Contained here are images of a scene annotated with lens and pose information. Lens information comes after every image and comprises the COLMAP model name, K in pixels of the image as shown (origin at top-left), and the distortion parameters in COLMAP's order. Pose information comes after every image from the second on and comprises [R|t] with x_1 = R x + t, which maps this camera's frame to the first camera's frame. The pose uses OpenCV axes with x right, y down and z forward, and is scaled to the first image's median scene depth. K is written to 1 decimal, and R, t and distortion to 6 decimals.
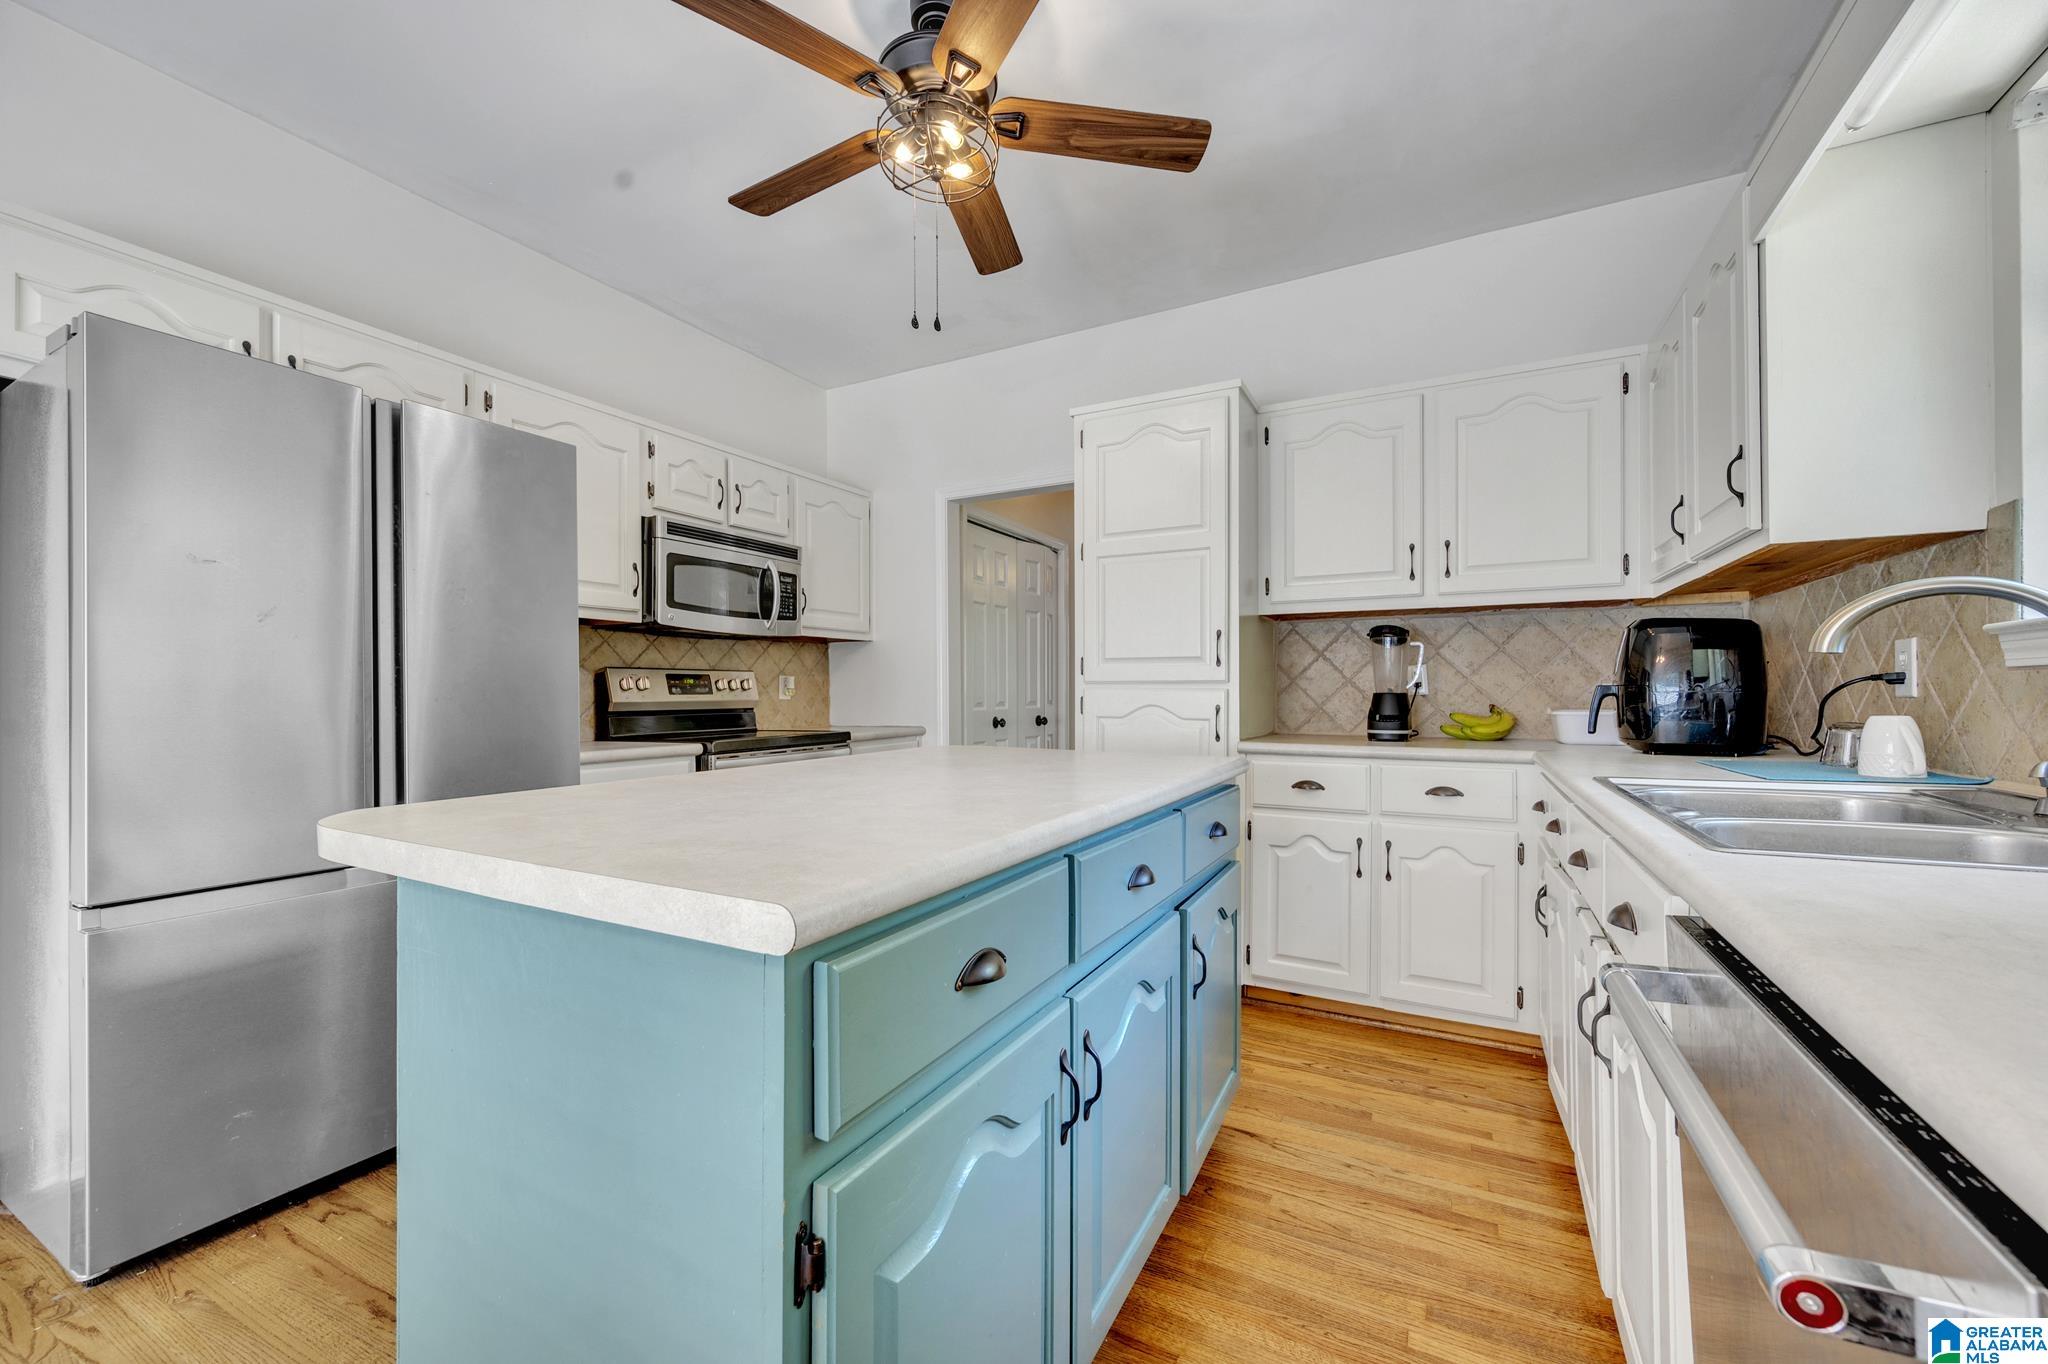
lens RADIAL K [[806.0, 0, 1025.3], [0, 806.0, 690.1], [0, 0, 1]] dist [0.000197, 0.000417]
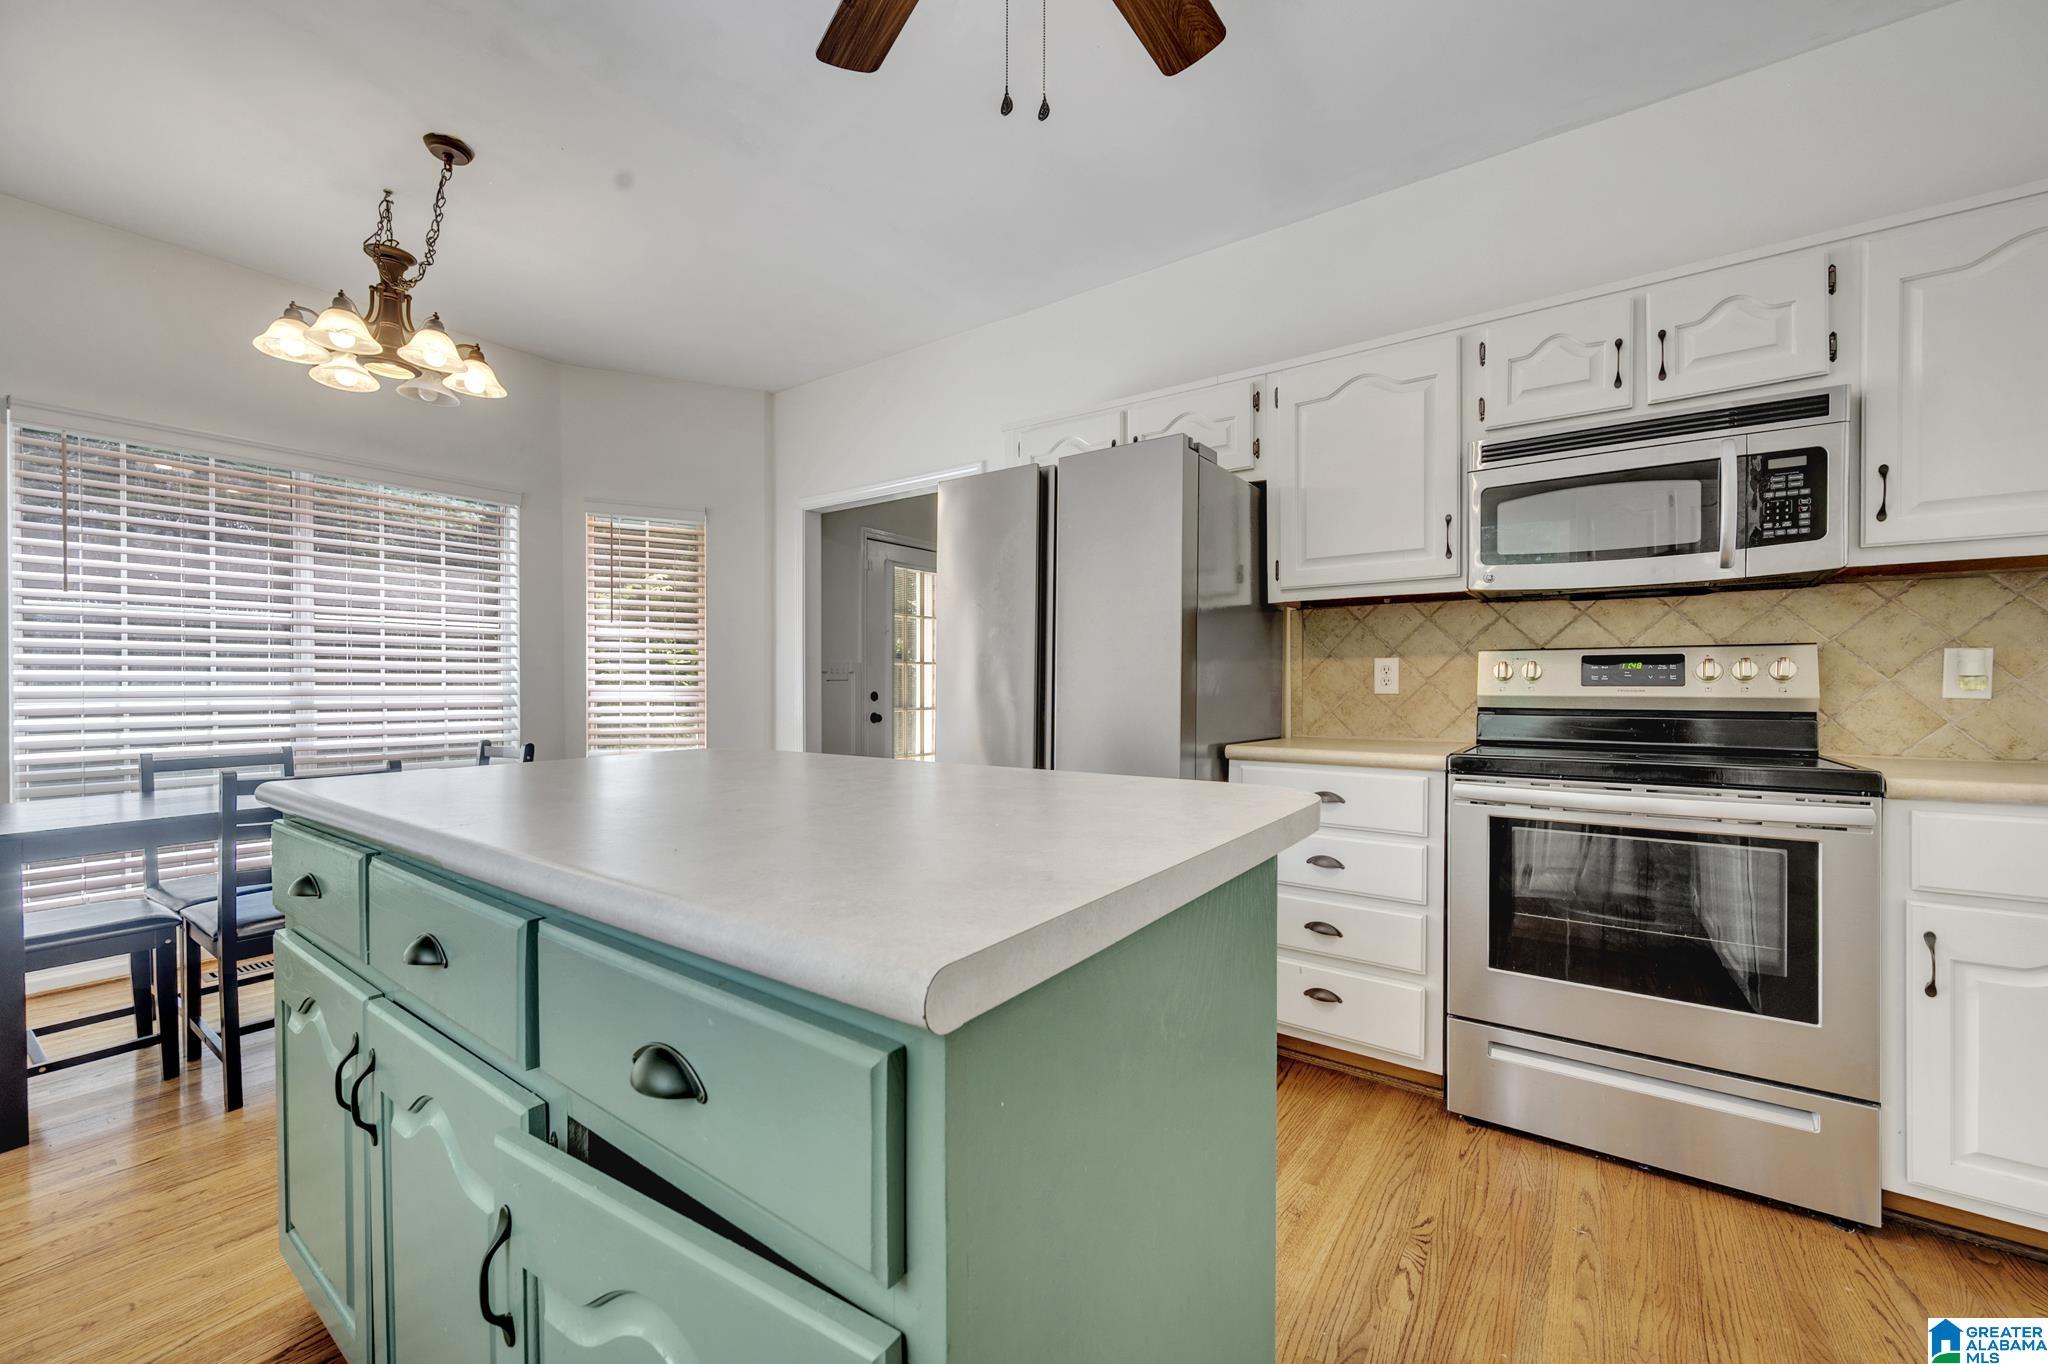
lens RADIAL K [[806.0, 0, 1025.3], [0, 806.0, 690.1], [0, 0, 1]] dist [0.000197, 0.000417]
pose [[-0.137723, 0.015080, -0.990356, 0.350610], [0.000910, 0.999886, 0.015099, -0.002084], [0.990470, 0.001179, -0.137721, 0.737241]]
